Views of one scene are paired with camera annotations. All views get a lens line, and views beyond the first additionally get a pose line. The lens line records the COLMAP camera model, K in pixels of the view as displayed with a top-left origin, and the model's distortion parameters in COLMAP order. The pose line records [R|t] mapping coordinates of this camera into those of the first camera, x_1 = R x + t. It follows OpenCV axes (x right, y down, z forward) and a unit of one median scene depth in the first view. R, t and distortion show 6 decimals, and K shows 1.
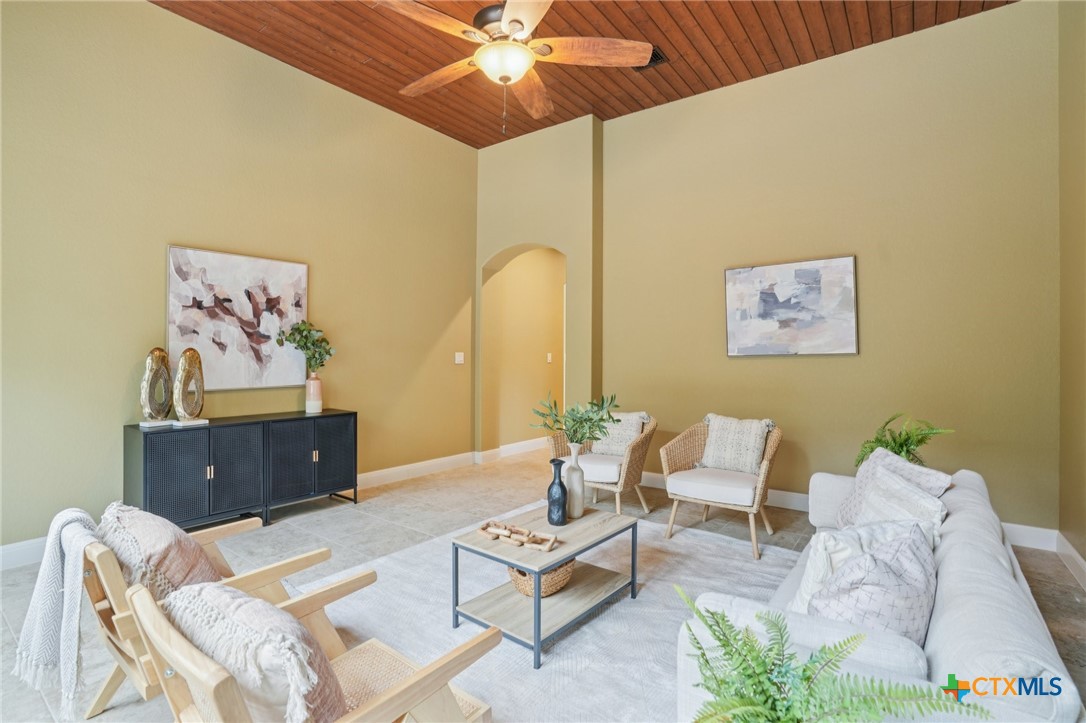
lens RADIAL K [[504.4, 0, 545.6], [0, 504.4, 348.5], [0, 0, 1]] dist [-0.025453, 0.000456]
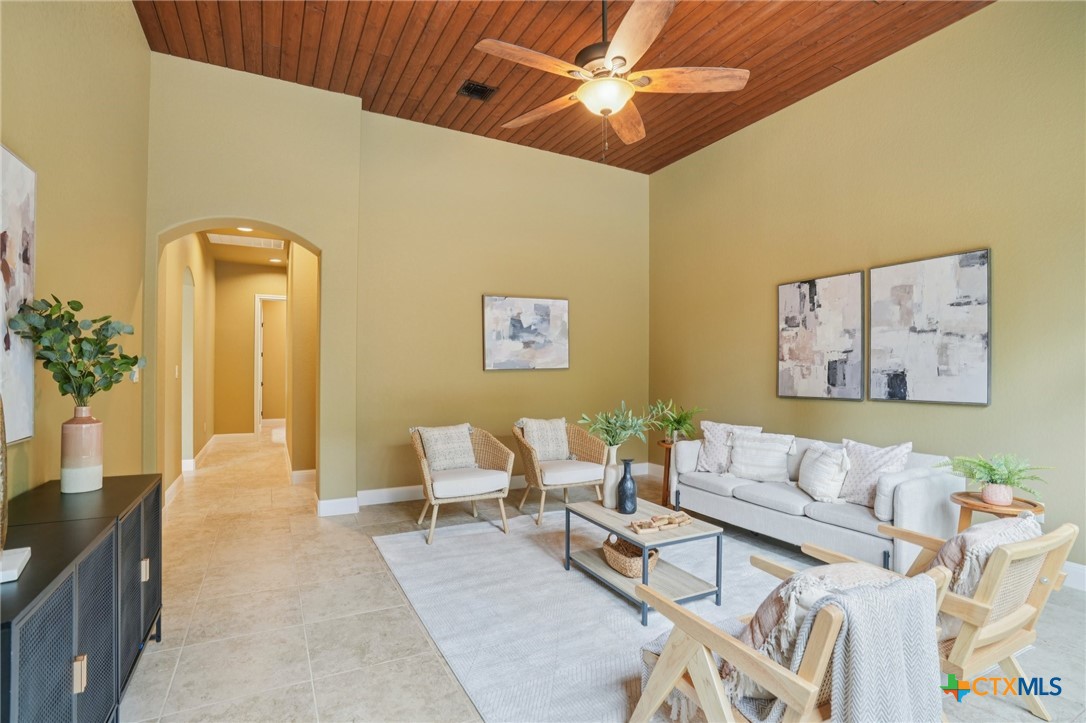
lens RADIAL K [[494.5, 0, 543.0], [0, 494.5, 361.5], [0, 0, 1]] dist [-0.018427, 0.000362]
pose [[0.460526, 0.012681, 0.887556, -0.658144], [-0.021557, 0.999763, -0.003100, -0.002943], [-0.887385, -0.017705, 0.460690, 0.384742]]
